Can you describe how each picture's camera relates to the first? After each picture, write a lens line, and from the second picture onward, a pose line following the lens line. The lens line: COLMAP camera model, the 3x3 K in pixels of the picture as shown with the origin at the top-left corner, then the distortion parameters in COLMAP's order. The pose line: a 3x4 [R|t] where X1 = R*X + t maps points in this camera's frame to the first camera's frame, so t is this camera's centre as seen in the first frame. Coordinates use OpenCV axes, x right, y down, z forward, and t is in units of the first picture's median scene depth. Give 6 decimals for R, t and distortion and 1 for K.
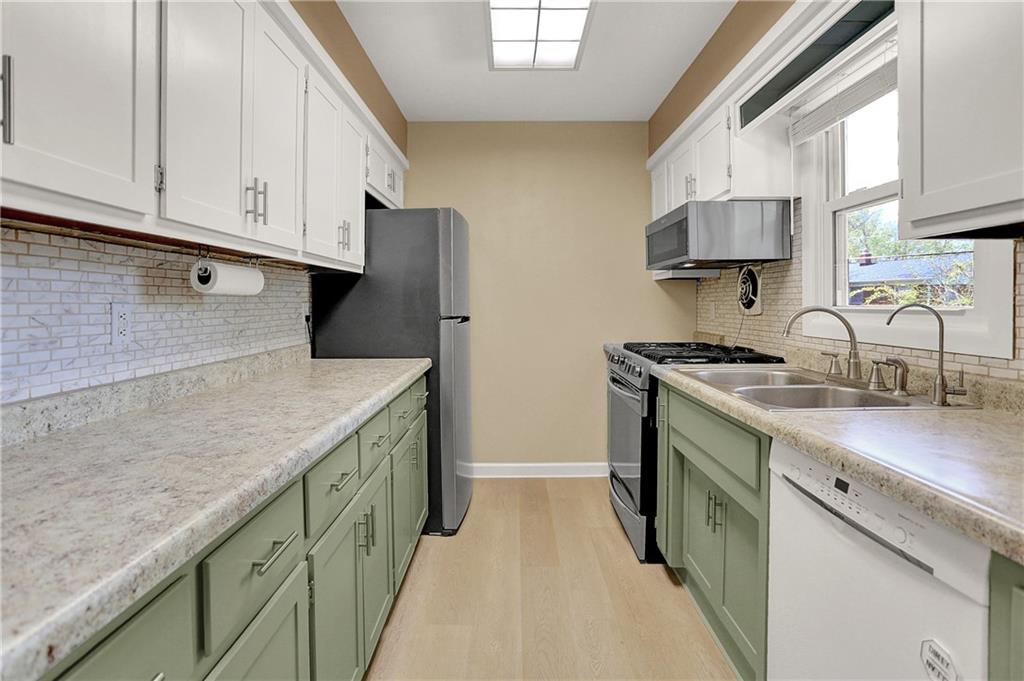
lens RADIAL K [[511.5, 0, 513.5], [0, 511.5, 303.6], [0, 0, 1]] dist [-0.061501, 0.026354]
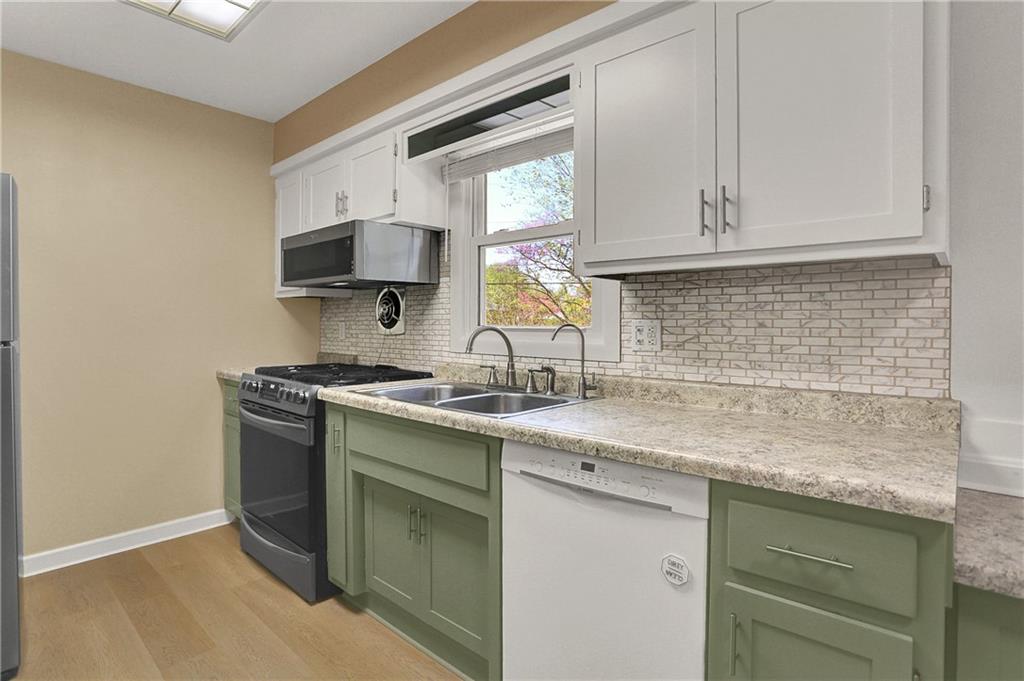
lens RADIAL K [[516.0, 0, 508.8], [0, 516.0, 322.6], [0, 0, 1]] dist [-0.068398, 0.029807]
pose [[0.669014, 0.006198, 0.743224, -0.213911], [-0.004488, 0.999981, -0.004300, 0.001524], [-0.743236, -0.000459, 0.669029, 0.130840]]
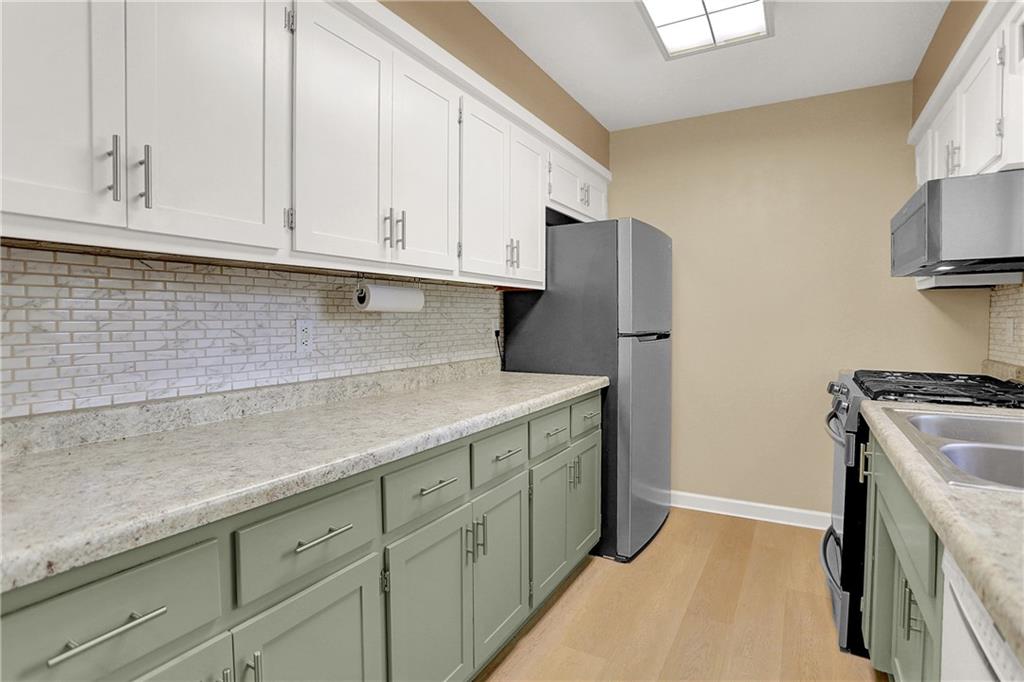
lens RADIAL K [[515.2, 0, 517.2], [0, 515.2, 332.7], [0, 0, 1]] dist [-0.066546, 0.029079]
pose [[0.871141, 0.015311, -0.490795, 0.208301], [-0.001527, 0.999593, 0.028473, -0.003559], [0.491031, -0.024055, 0.870810, 0.094573]]
